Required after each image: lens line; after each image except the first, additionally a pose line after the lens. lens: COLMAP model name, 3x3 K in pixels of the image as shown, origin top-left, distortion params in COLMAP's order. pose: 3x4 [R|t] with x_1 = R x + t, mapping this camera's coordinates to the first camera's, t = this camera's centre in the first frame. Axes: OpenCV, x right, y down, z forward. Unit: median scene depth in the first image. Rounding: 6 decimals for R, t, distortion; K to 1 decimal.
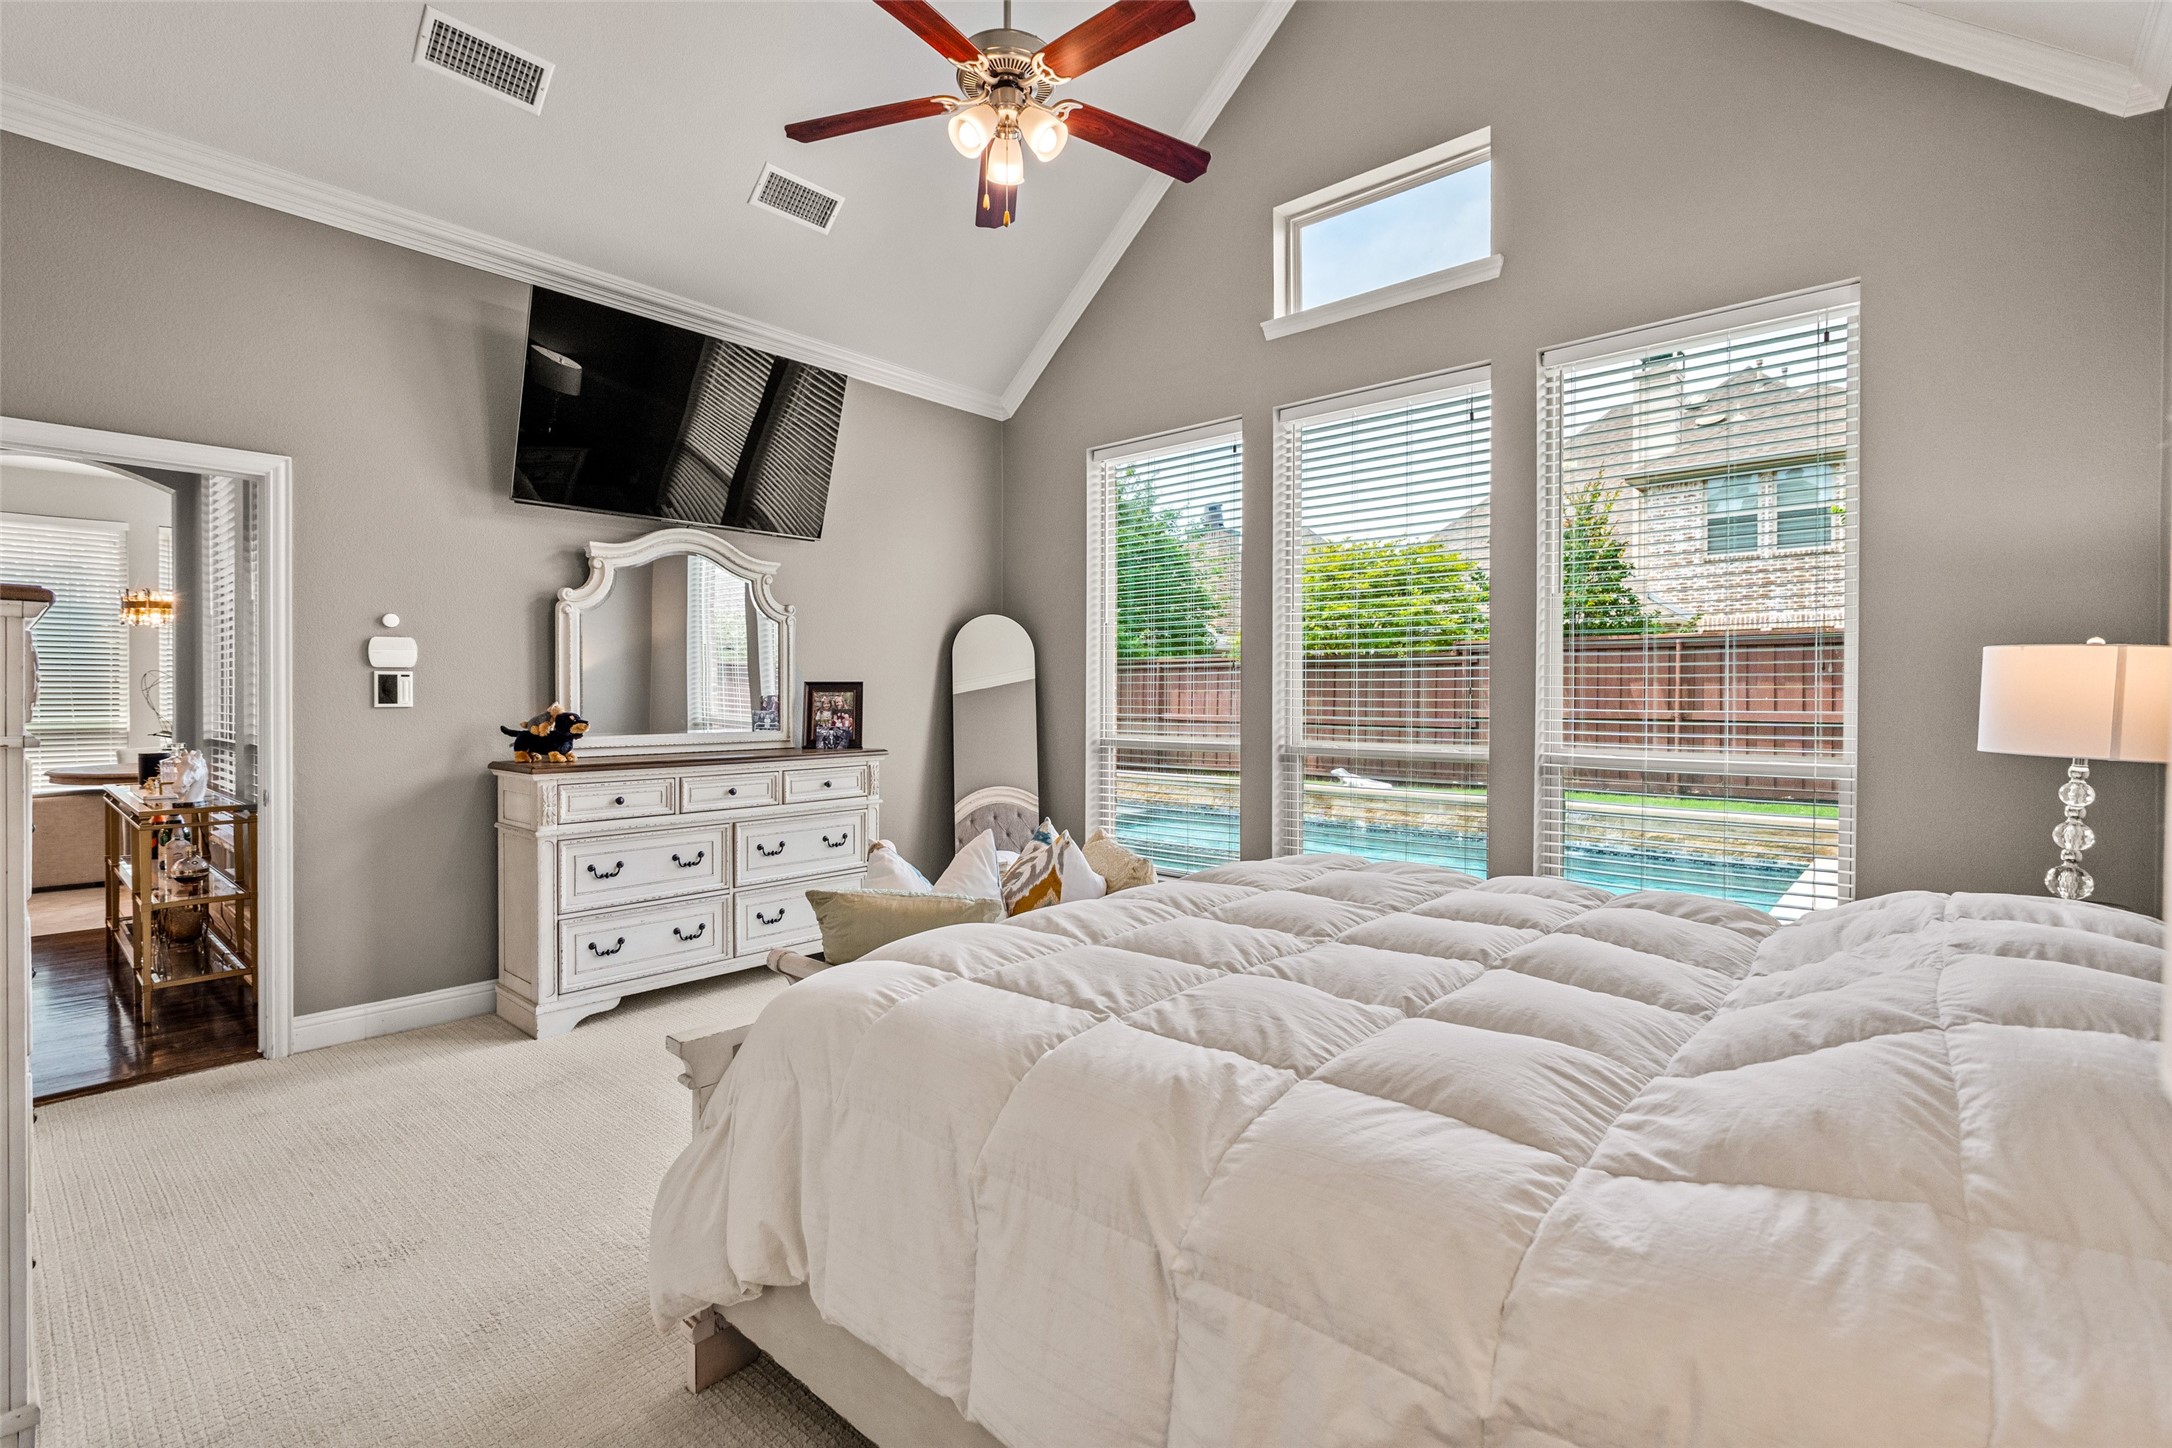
lens RADIAL K [[987.8, 0, 1072.1], [0, 987.8, 704.9], [0, 0, 1]] dist [-0.002638, 0.002193]
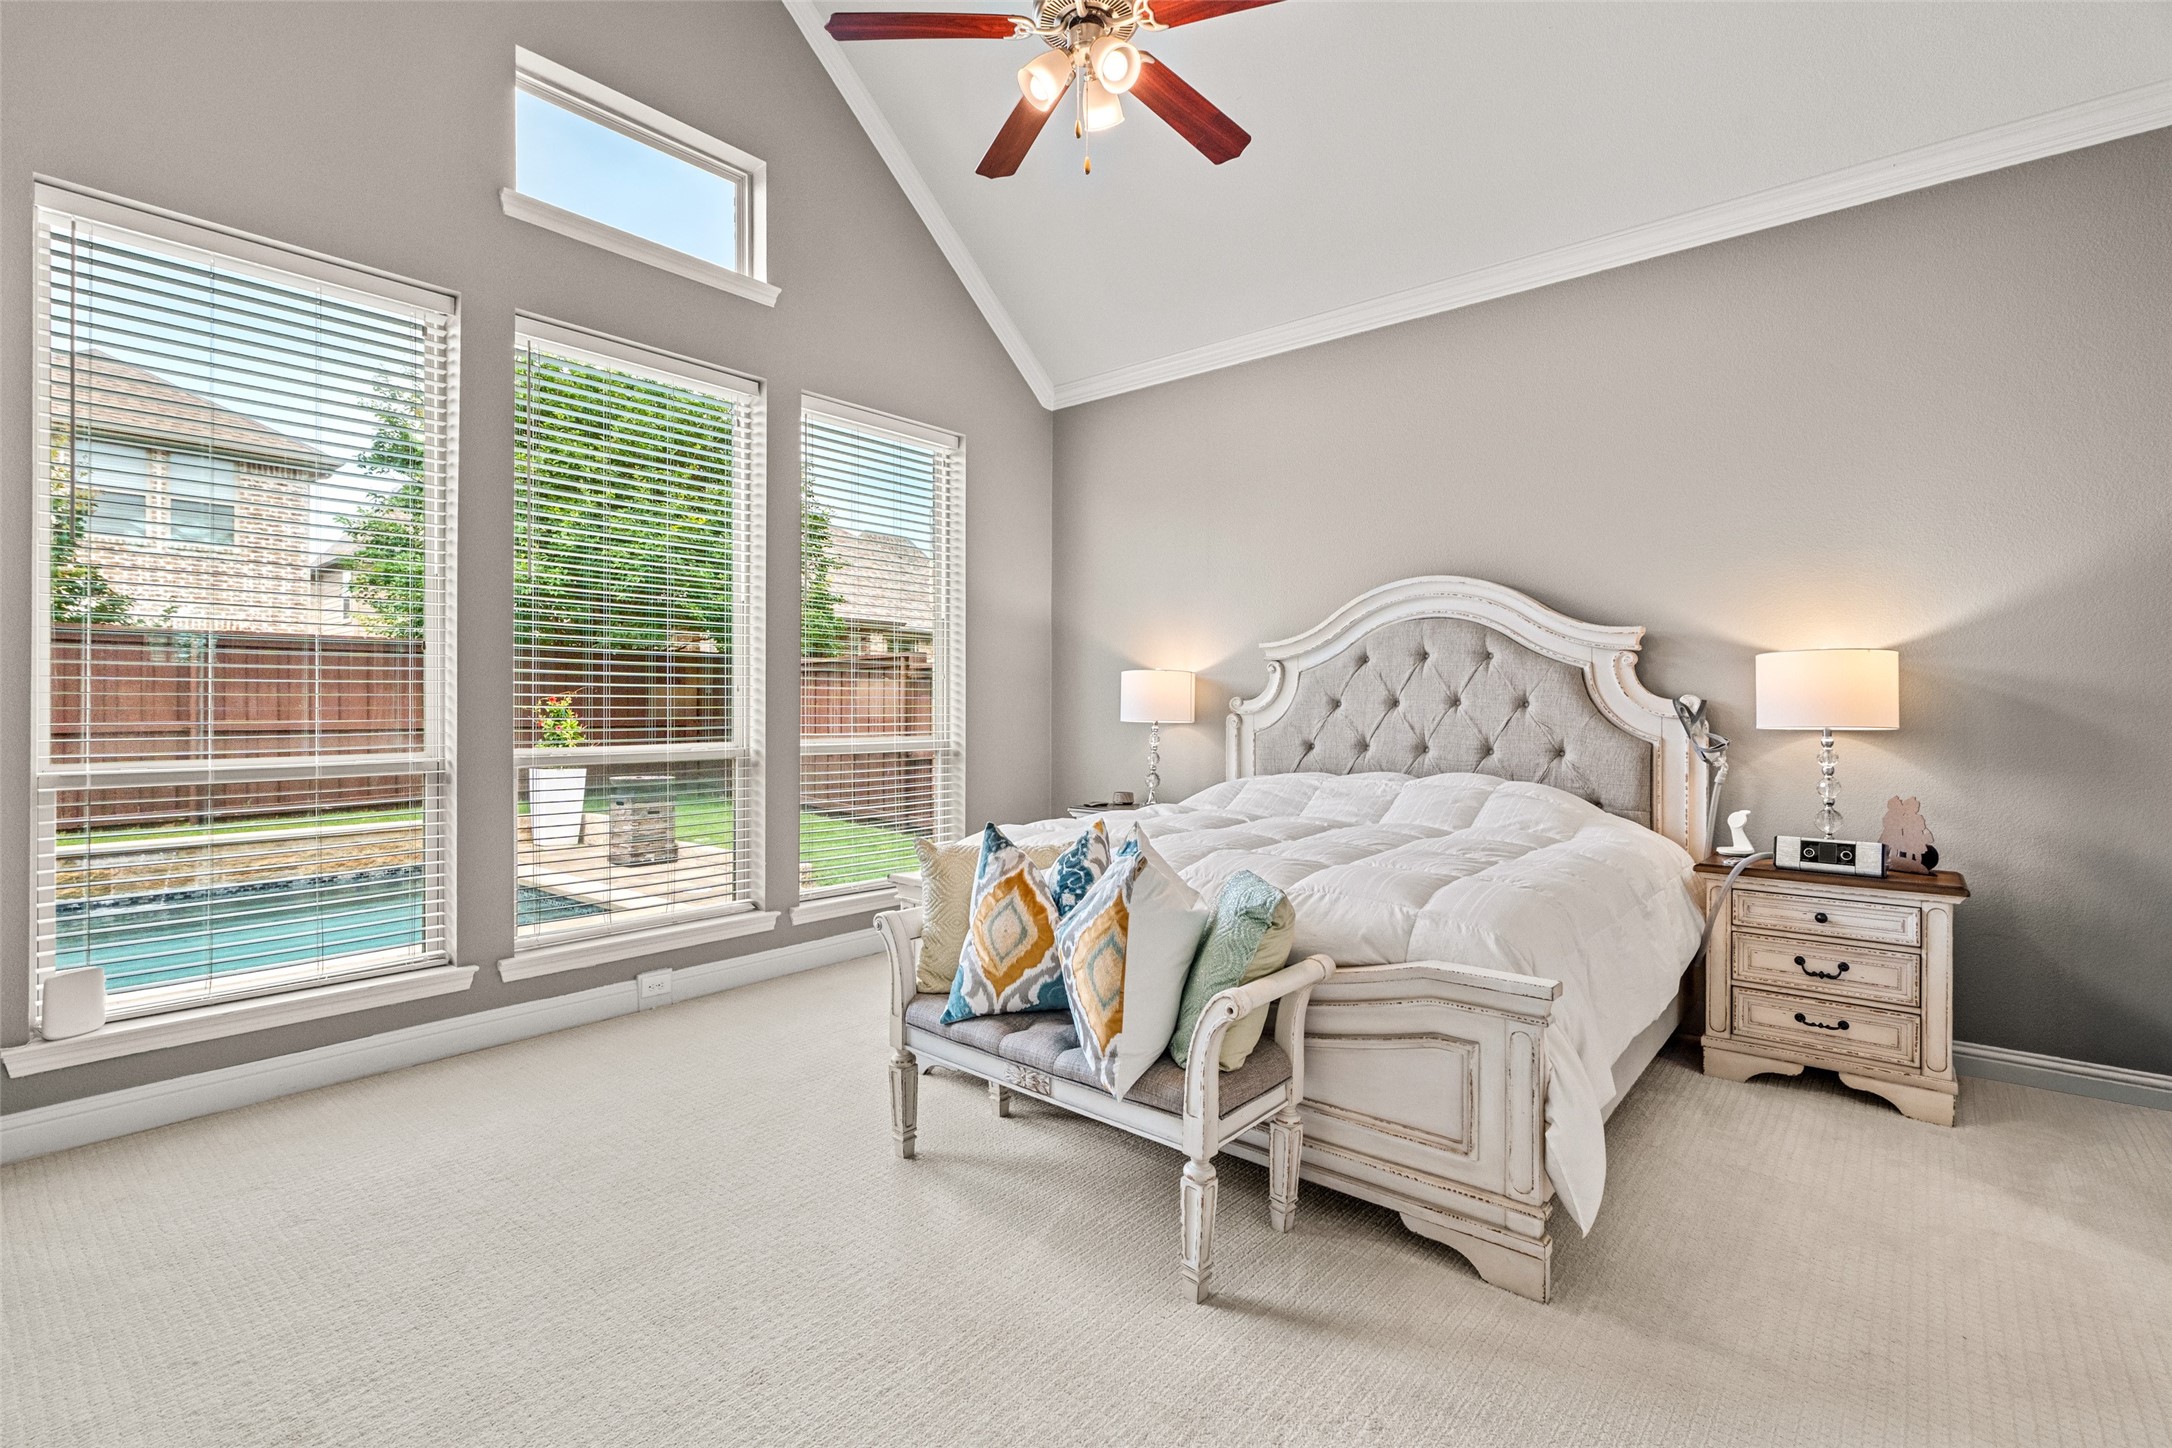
lens RADIAL K [[987.8, 0, 1068.6], [0, 987.8, 718.4], [0, 0, 1]] dist [-0.002638, 0.002193]
pose [[-0.019024, -0.010949, 0.999759, -0.473343], [0.012403, 0.999861, 0.011186, 0.007398], [-0.999742, 0.012612, -0.018886, 0.500676]]
